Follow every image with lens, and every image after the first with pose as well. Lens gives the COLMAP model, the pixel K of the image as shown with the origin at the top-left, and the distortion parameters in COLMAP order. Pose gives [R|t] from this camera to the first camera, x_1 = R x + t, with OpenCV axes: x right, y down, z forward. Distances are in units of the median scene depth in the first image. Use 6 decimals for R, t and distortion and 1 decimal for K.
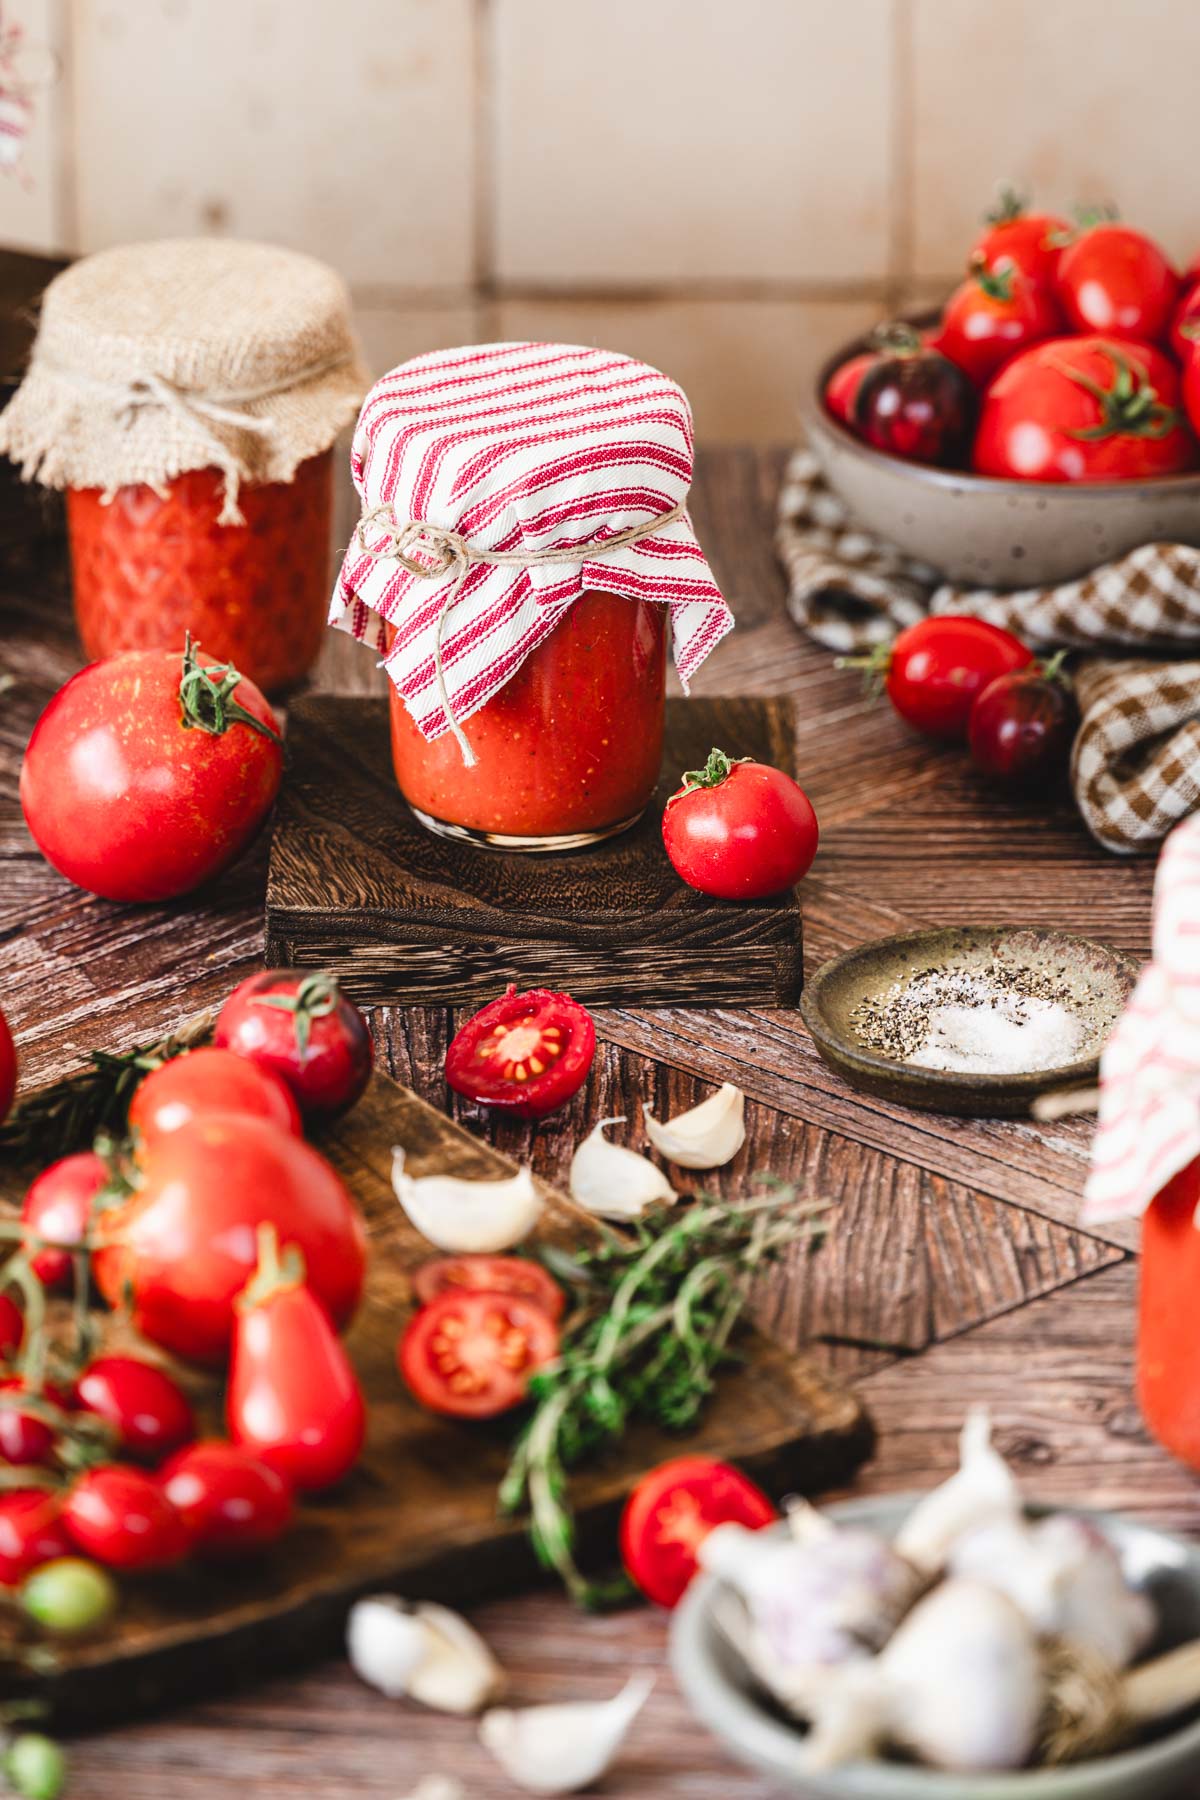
lens RADIAL K [[8002.6, 0, 607.4], [0, 8002.6, 896.9], [0, 0, 1]] dist [-0.199555, 0.000000]
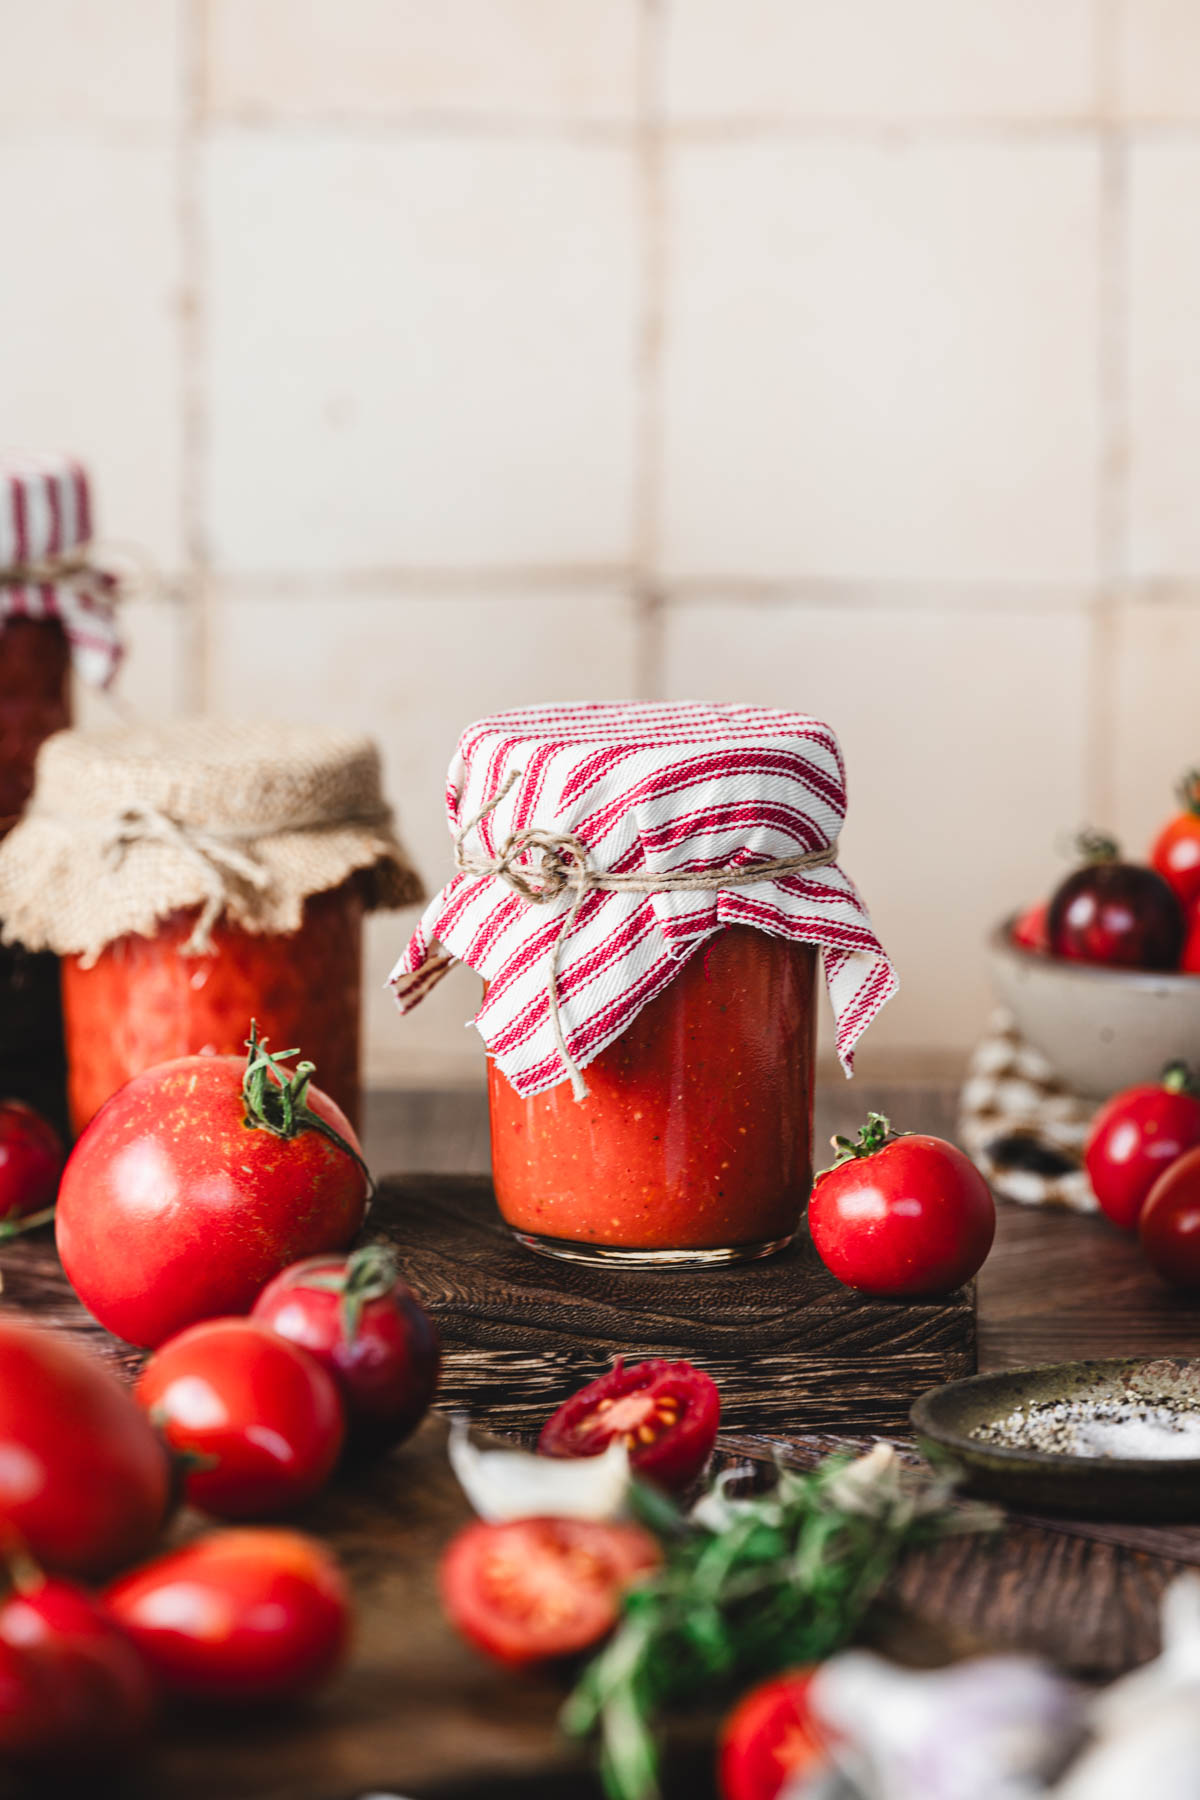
lens RADIAL K [[6739.0, 0, 607.8], [0, 6739.0, 905.0], [0, 0, 1]] dist [-0.372424, 0.000000]
pose [[0.999101, 0.000058, -0.042383, 0.015731], [-0.011709, 0.961462, -0.274688, 0.153719], [0.040733, 0.274938, 0.960599, 0.315674]]
